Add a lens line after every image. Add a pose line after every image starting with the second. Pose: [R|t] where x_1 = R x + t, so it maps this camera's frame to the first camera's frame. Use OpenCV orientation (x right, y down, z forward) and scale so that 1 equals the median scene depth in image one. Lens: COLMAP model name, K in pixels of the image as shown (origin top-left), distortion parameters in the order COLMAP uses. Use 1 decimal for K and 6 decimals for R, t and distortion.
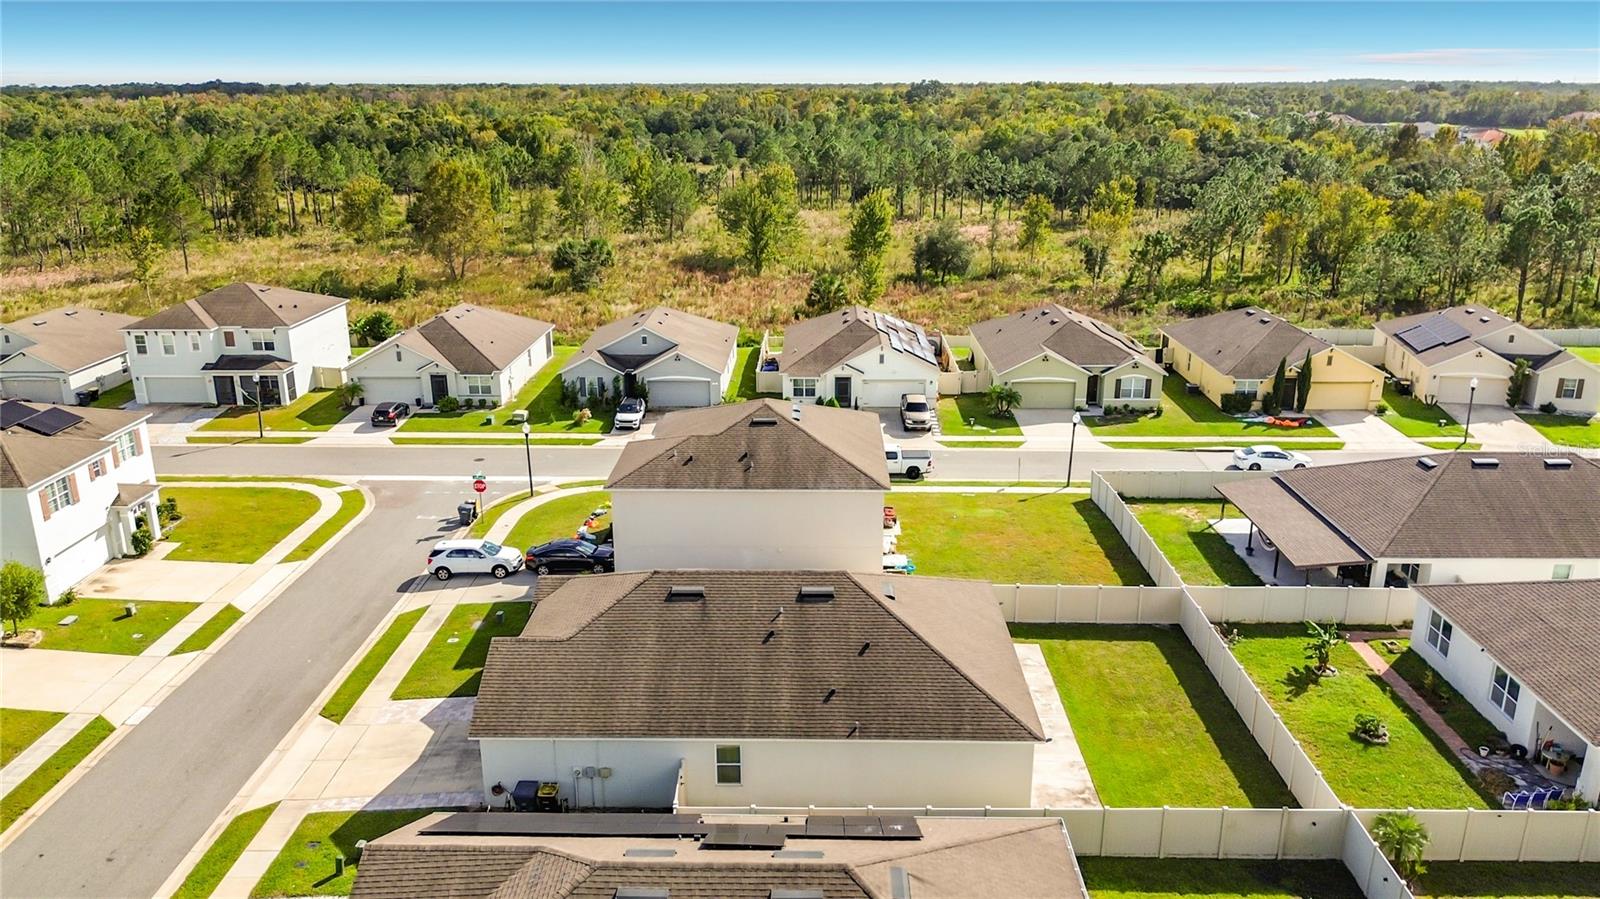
lens RADIAL K [[1185.2, 0, 777.0], [0, 1185.2, 436.5], [0, 0, 1]] dist [0.031026, -0.065268]
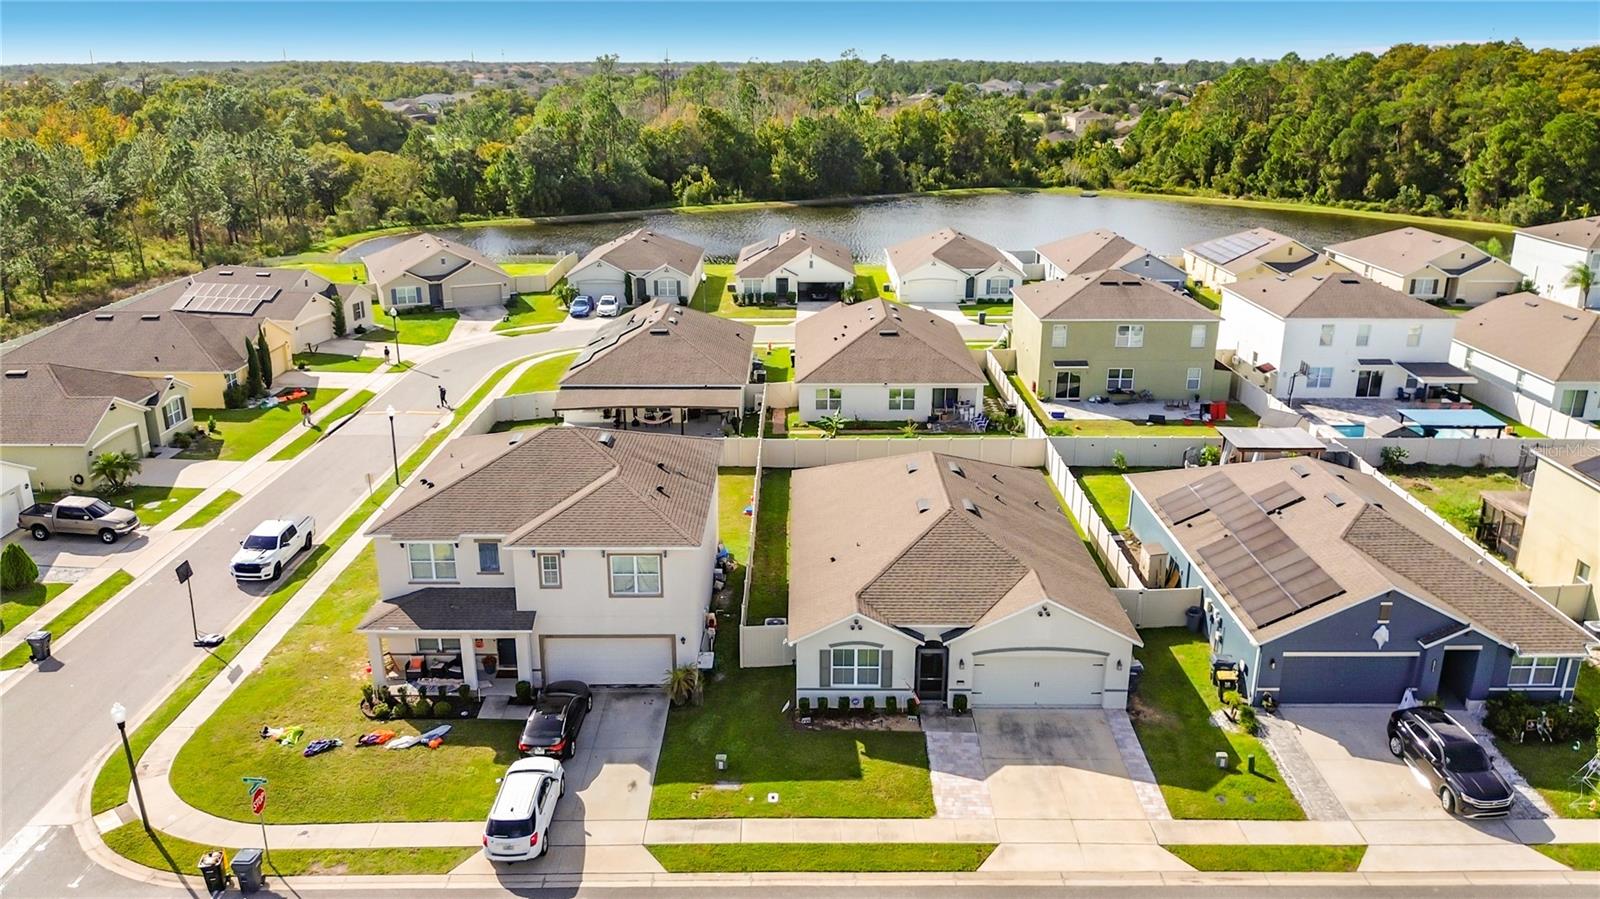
lens RADIAL K [[1185.2, 0, 806.7], [0, 1185.2, 451.8], [0, 0, 1]] dist [0.031026, -0.065268]
pose [[-0.030564, -0.308306, 0.950796, -0.585856], [0.286148, 0.908728, 0.303863, -0.157109], [-0.957698, 0.281356, 0.060447, 0.559436]]
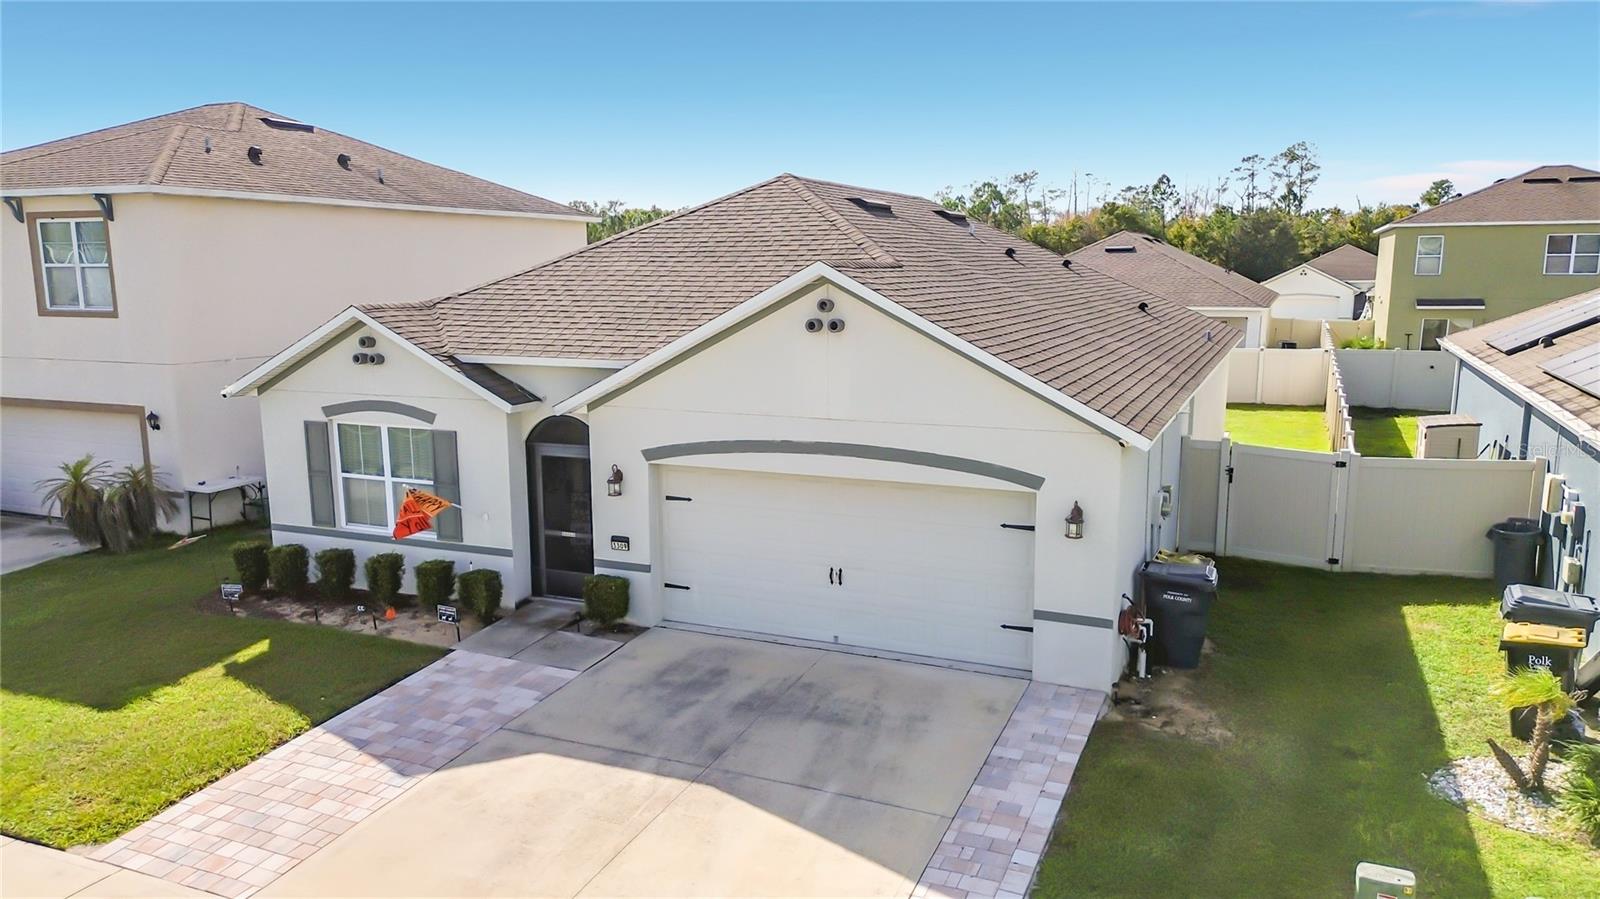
lens RADIAL K [[1185.2, 0, 805.9], [0, 1185.2, 460.1], [0, 0, 1]] dist [0.031026, -0.065268]
pose [[0.365978, -0.155986, 0.917458, -0.271694], [0.269458, 0.961385, 0.055966, 0.101577], [-0.890759, 0.226734, 0.393877, 0.454642]]
